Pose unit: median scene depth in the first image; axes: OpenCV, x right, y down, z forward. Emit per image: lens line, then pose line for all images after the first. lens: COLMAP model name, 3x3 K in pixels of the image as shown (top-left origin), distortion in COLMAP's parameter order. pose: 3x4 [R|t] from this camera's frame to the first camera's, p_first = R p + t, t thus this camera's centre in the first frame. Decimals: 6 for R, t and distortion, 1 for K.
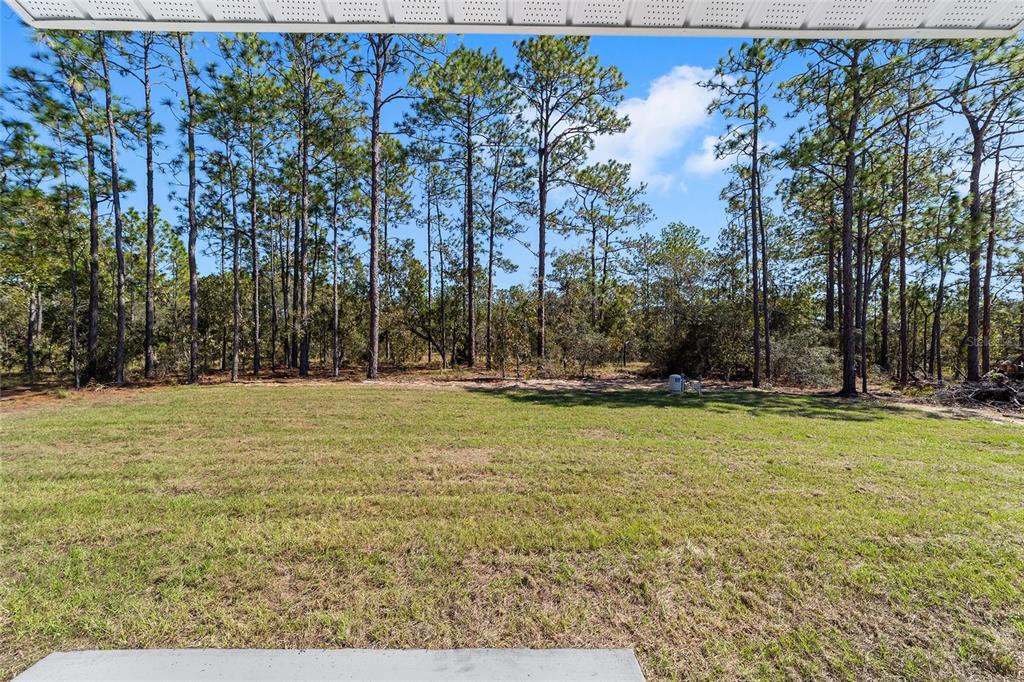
lens RADIAL K [[404.5, 0, 505.7], [0, 404.5, 346.3], [0, 0, 1]] dist [-0.017984, -0.000045]
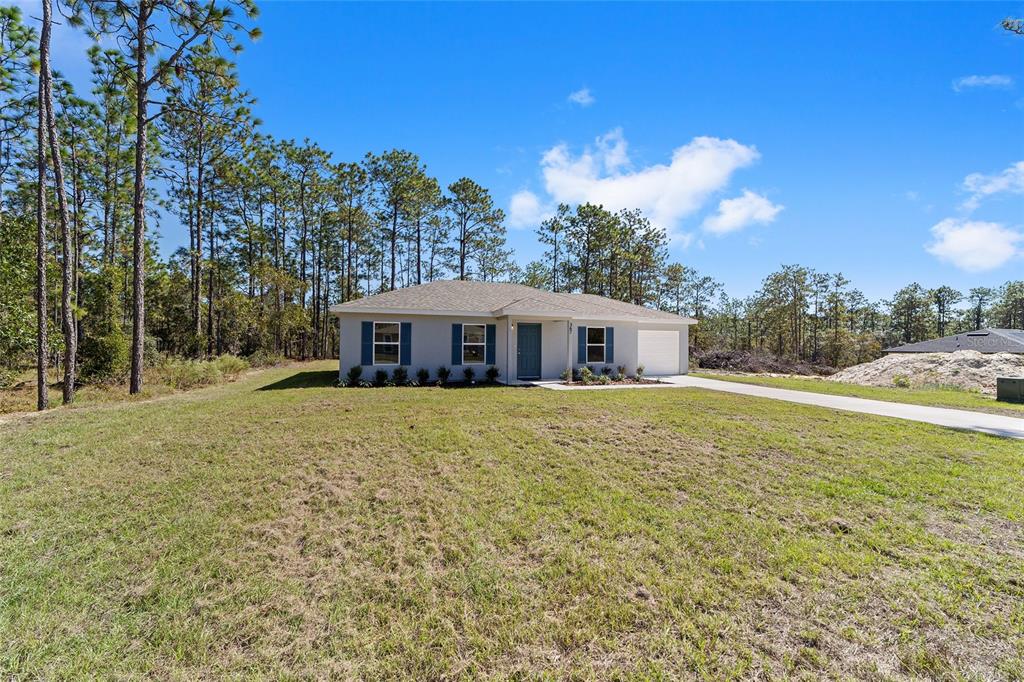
lens RADIAL K [[404.5, 0, 505.7], [0, 404.5, 346.3], [0, 0, 1]] dist [-0.017984, -0.000045]
pose [[0.951875, 0.004057, 0.306461, -0.278368], [-0.005948, 0.999969, 0.005238, -0.005101], [-0.306430, -0.006808, 0.951869, -0.820558]]
